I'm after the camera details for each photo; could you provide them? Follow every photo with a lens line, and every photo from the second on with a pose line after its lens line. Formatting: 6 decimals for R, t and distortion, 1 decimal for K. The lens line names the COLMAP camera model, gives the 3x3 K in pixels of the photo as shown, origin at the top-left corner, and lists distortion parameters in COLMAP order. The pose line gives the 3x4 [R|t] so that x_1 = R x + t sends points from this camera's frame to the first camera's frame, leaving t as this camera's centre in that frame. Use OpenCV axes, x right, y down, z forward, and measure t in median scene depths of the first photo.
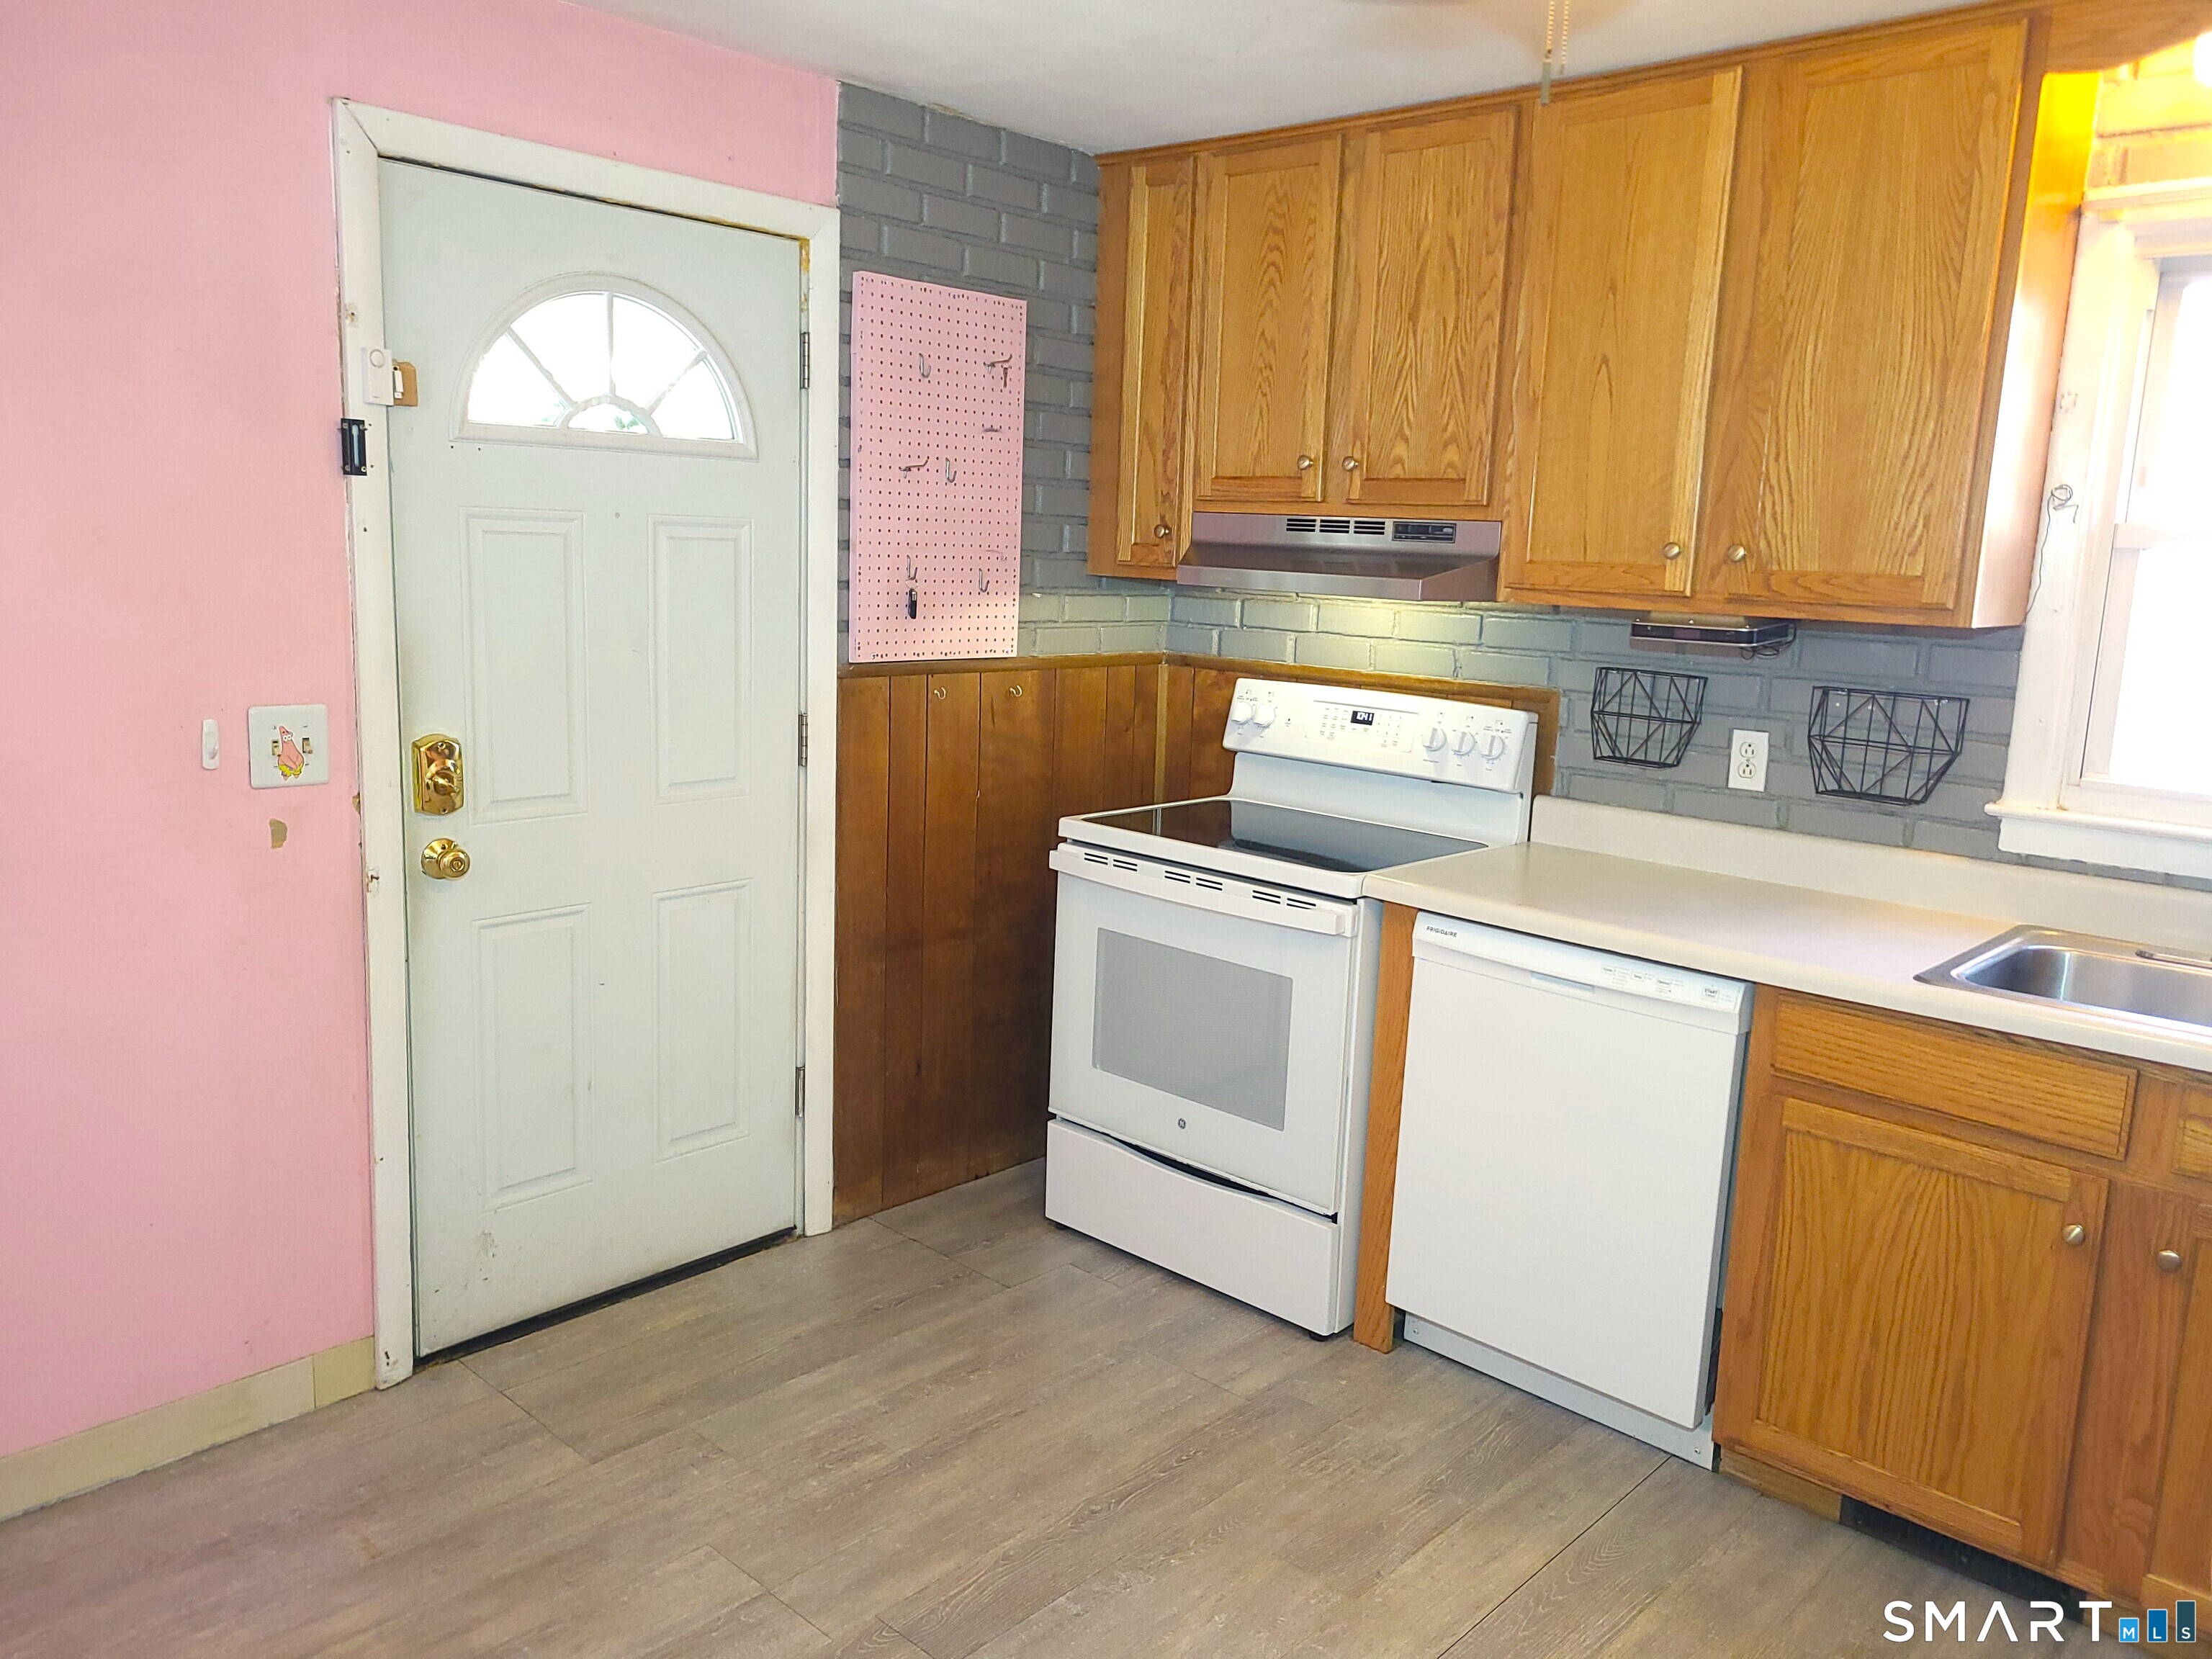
lens RADIAL K [[1674.6, 0, 1158.0], [0, 1674.6, 799.9], [0, 0, 1]] dist [0.011442, 0.001183]
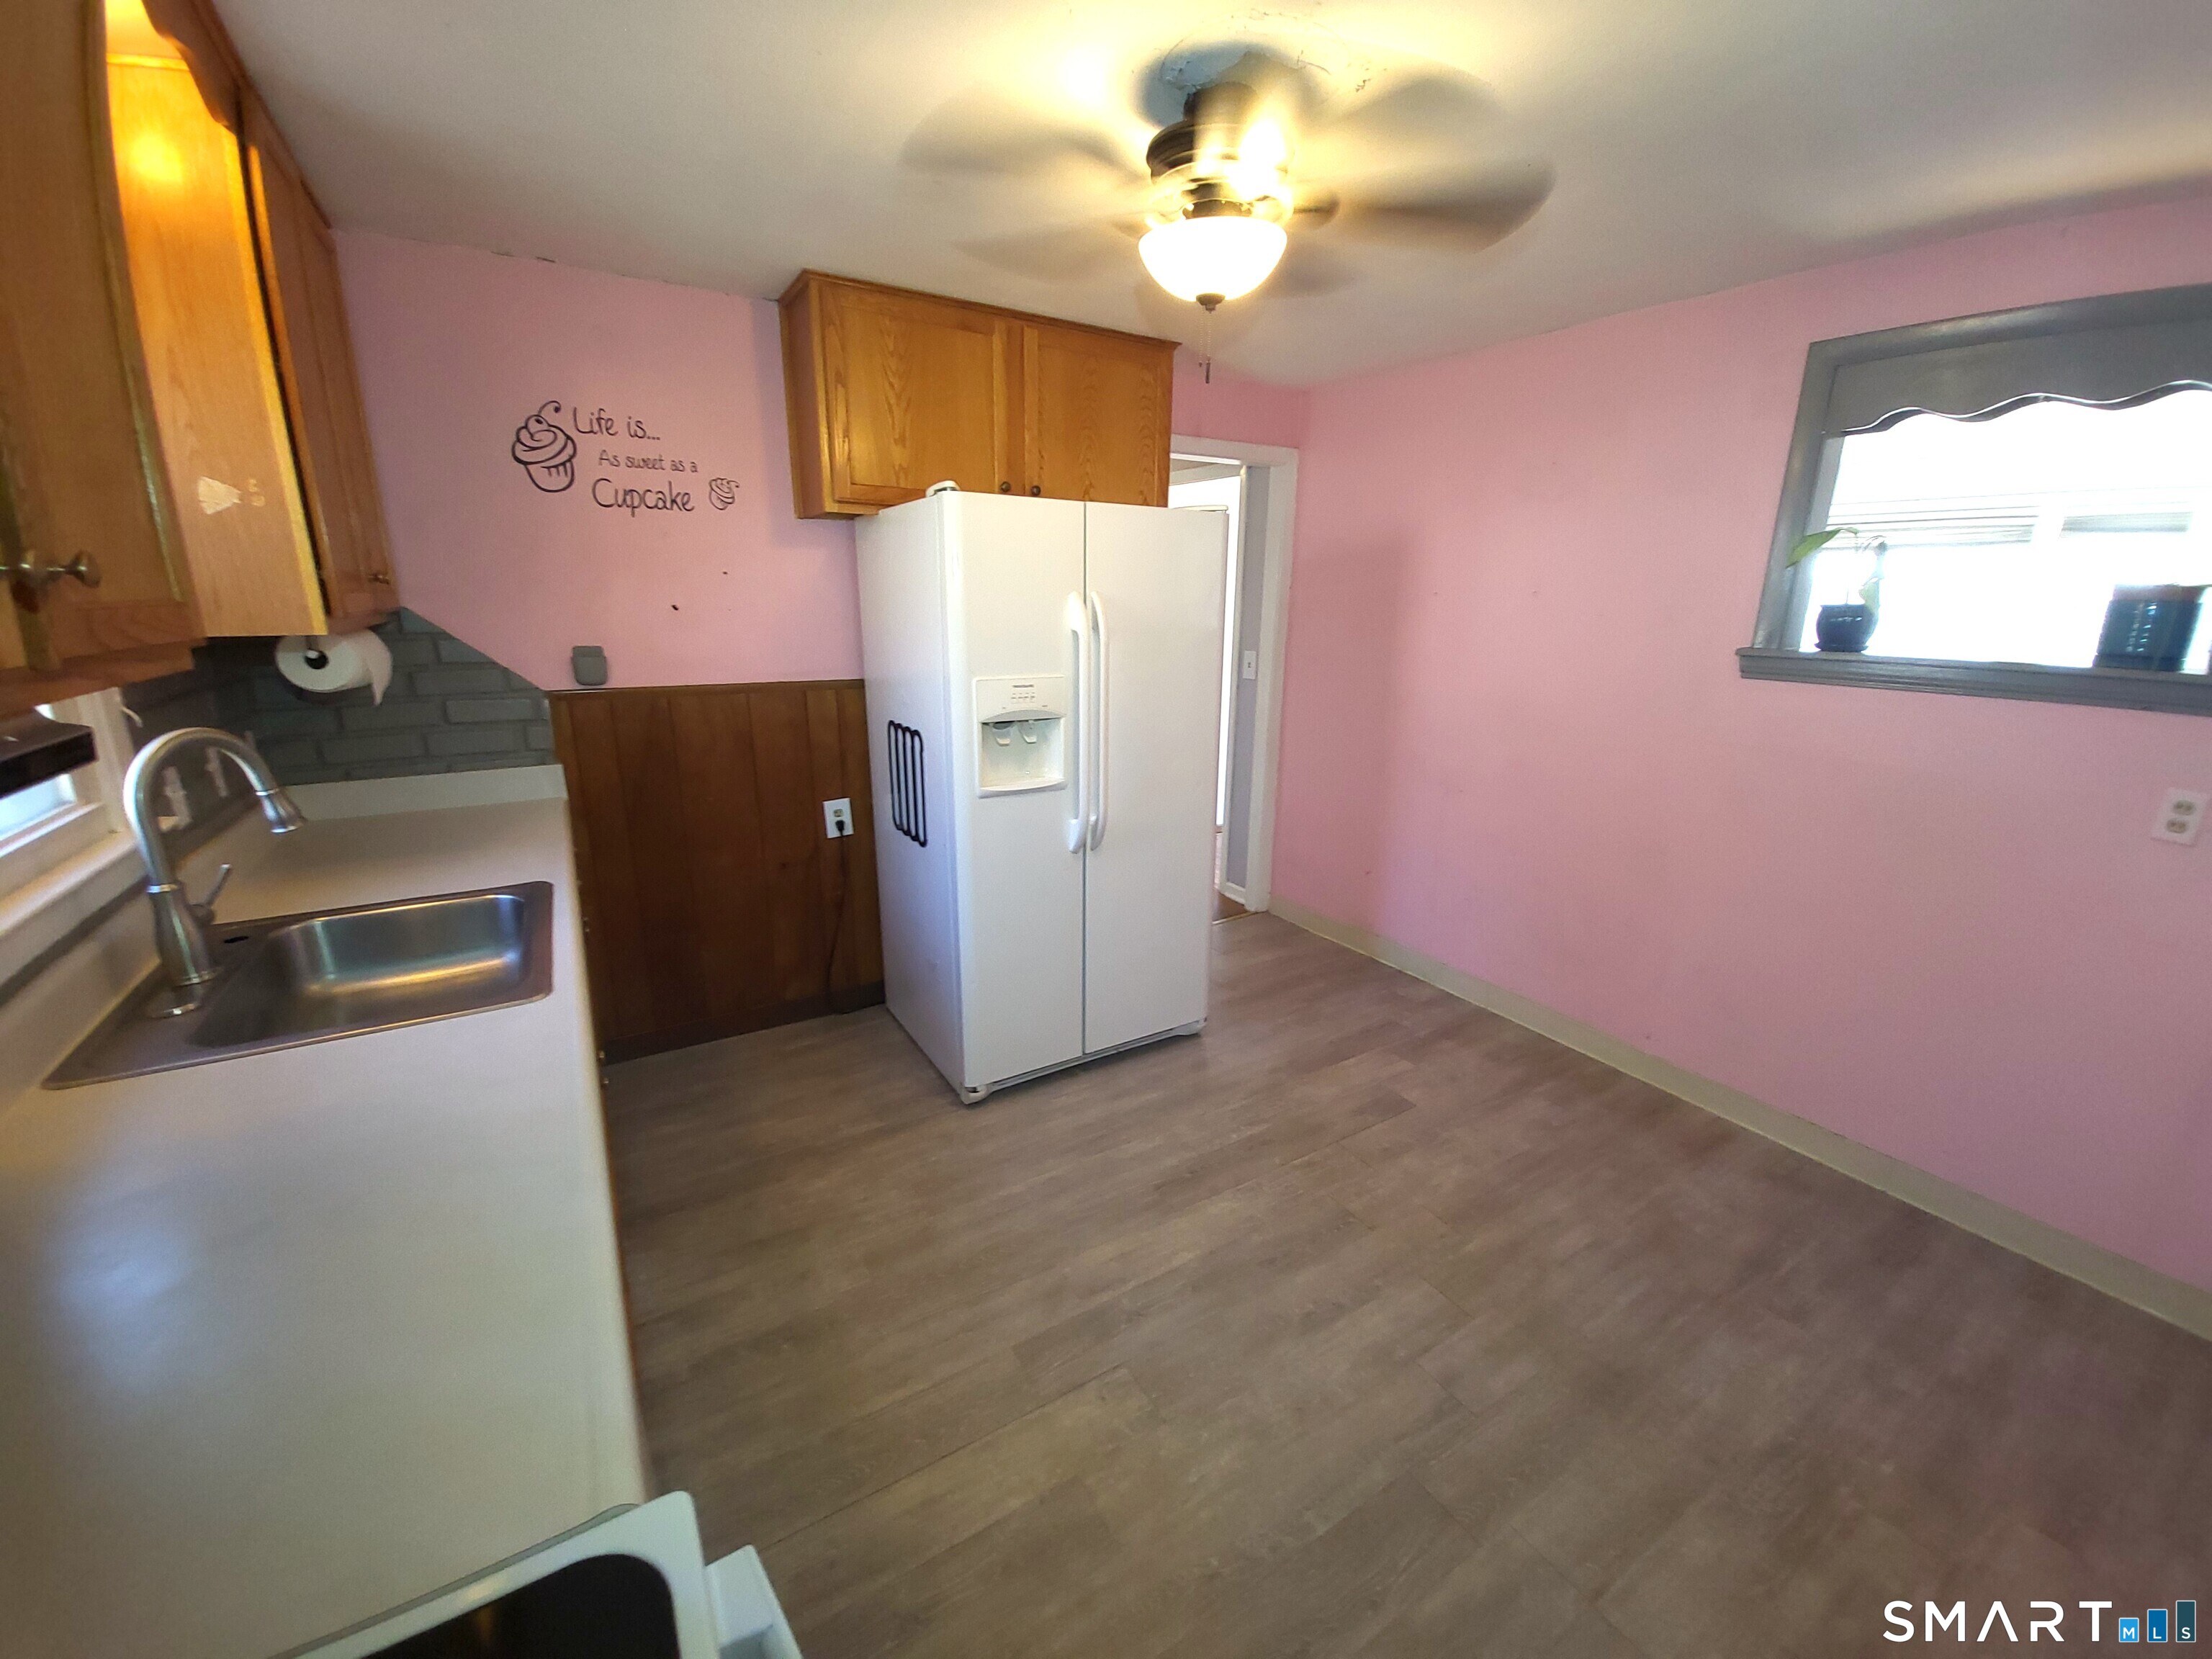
lens RADIAL K [[864.2, 0, 1109.4], [0, 864.2, 839.3], [0, 0, 1]] dist [-0.005831, -0.007246]
pose [[-0.960647, -0.126096, 0.247500, -0.001884], [-0.010523, 0.906905, 0.421204, -0.162372], [-0.277572, 0.402024, -0.872542, 1.028169]]
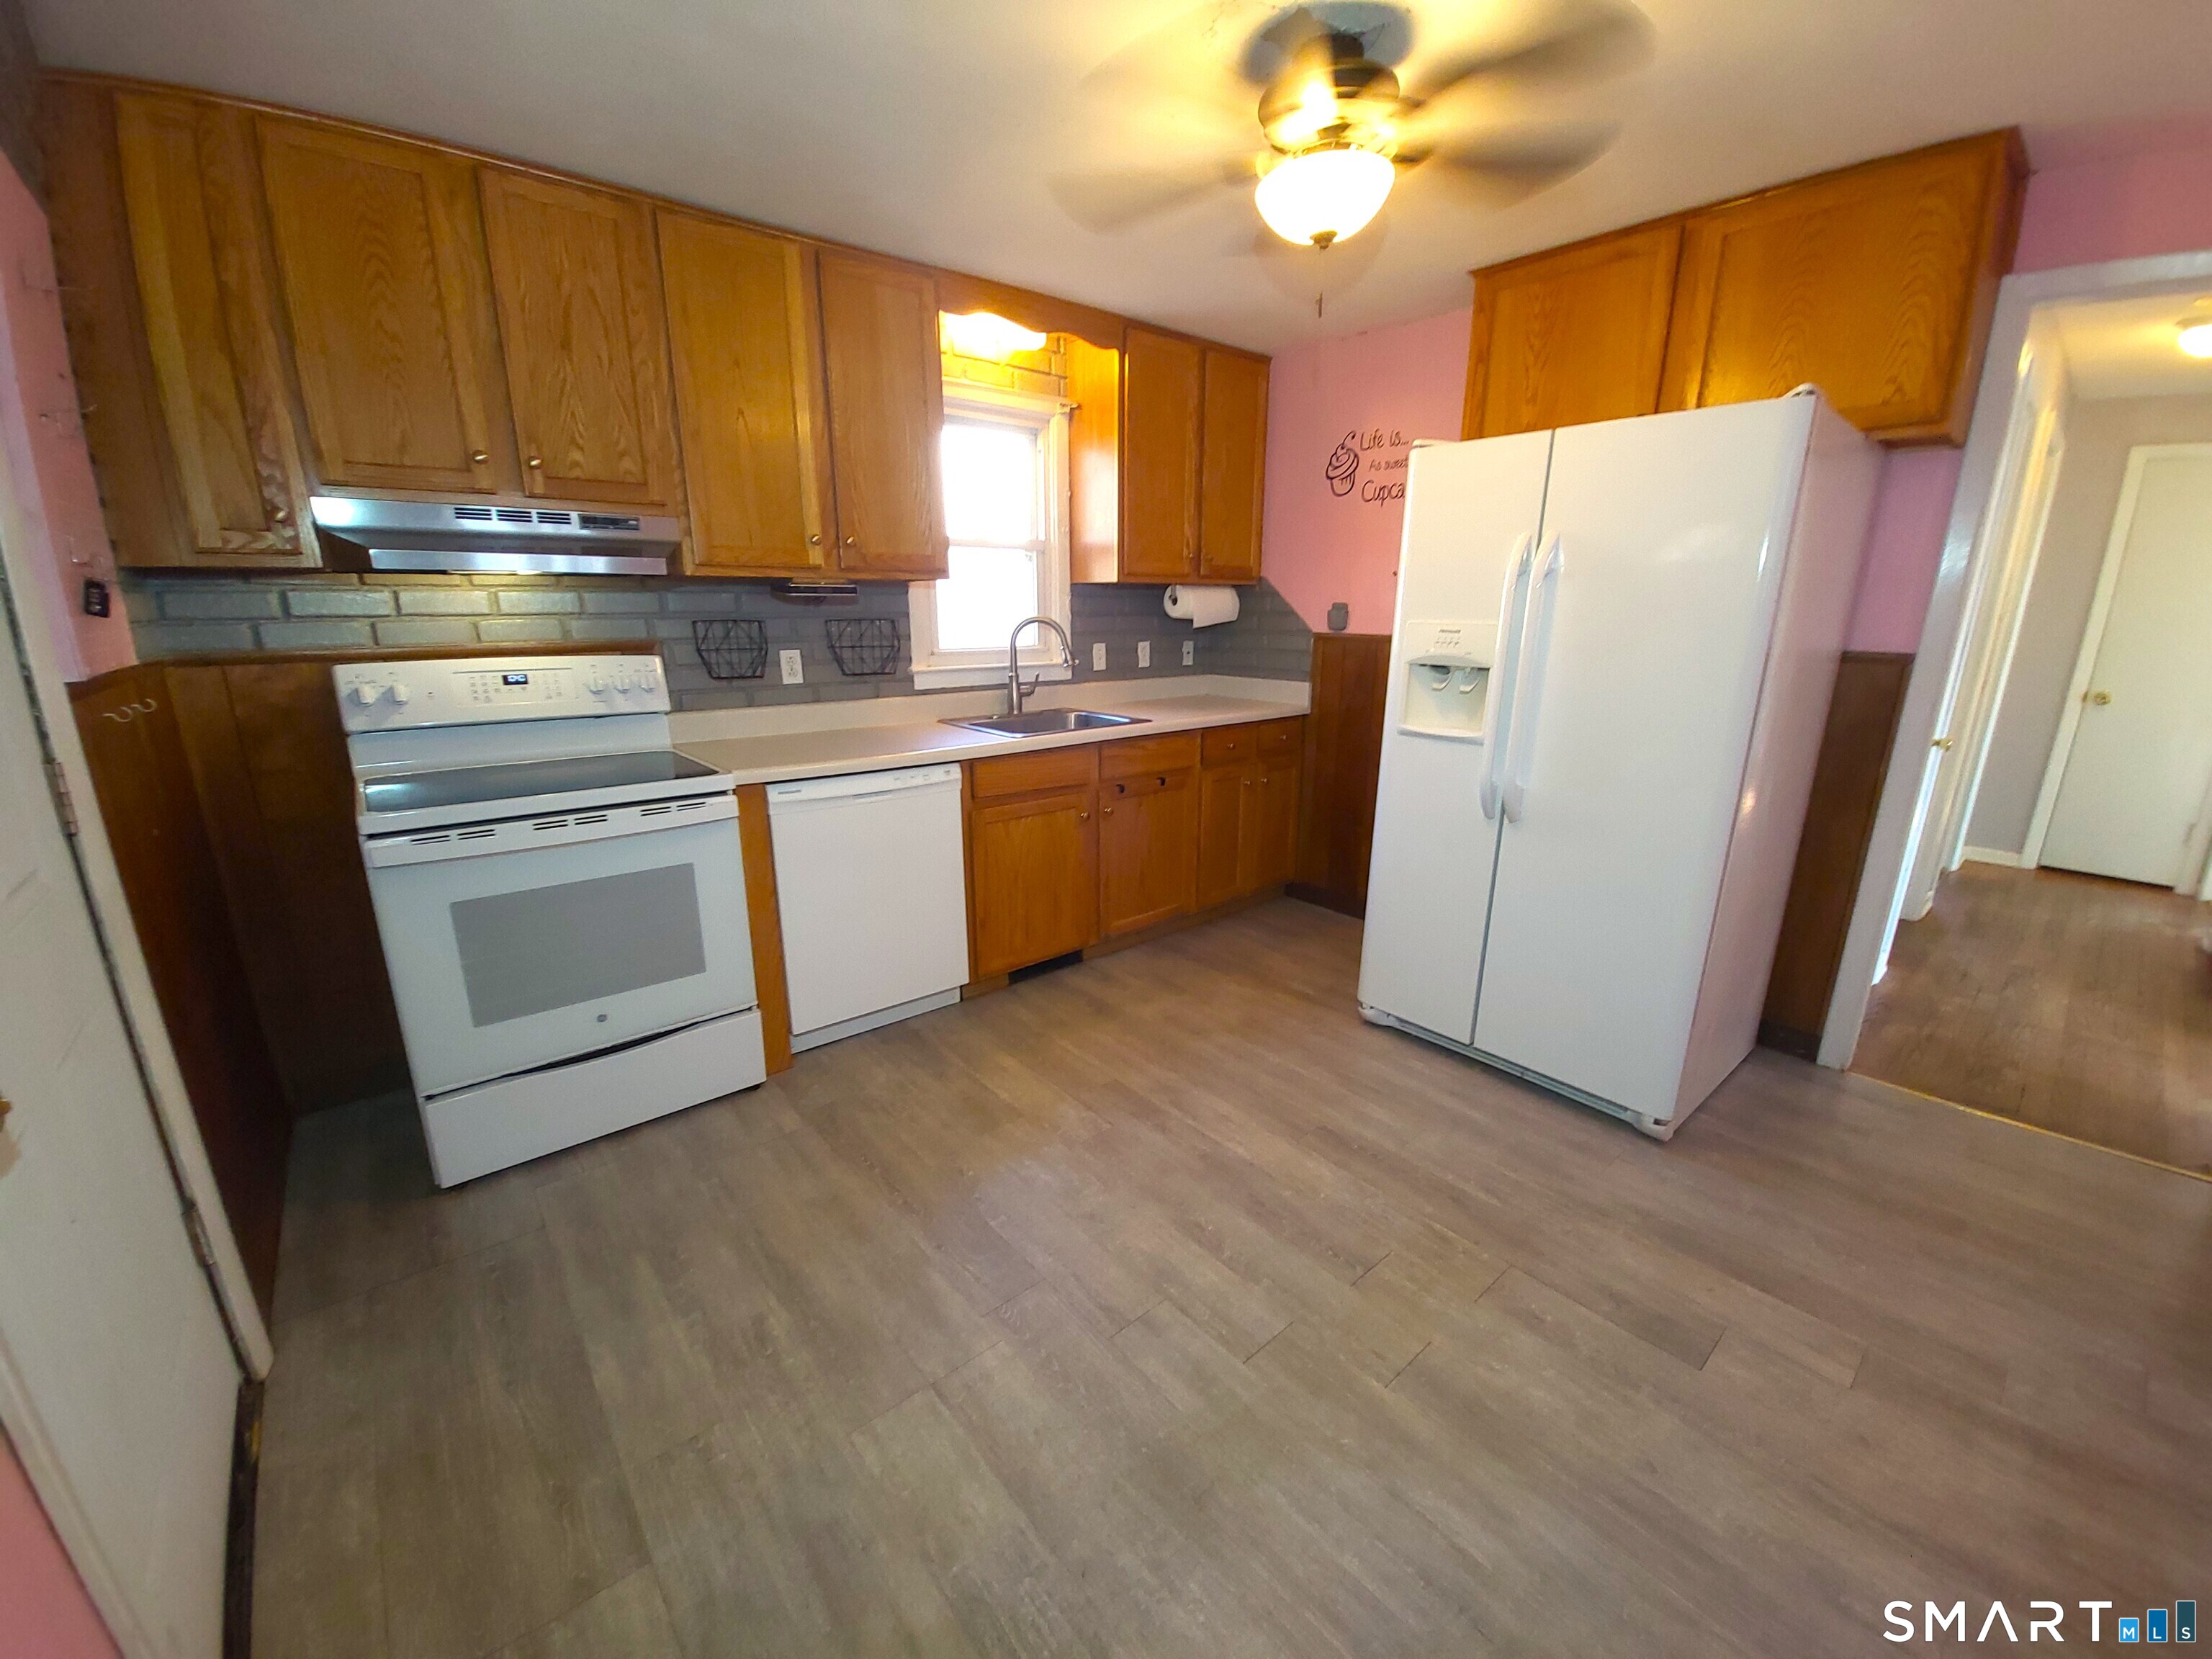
lens RADIAL K [[864.2, 0, 1109.4], [0, 864.2, 839.3], [0, 0, 1]] dist [-0.005831, -0.007246]
pose [[0.133037, -0.298149, 0.945203, -0.521174], [0.154830, 0.948223, 0.277310, -0.051774], [-0.978943, 0.109454, 0.172311, 0.536457]]
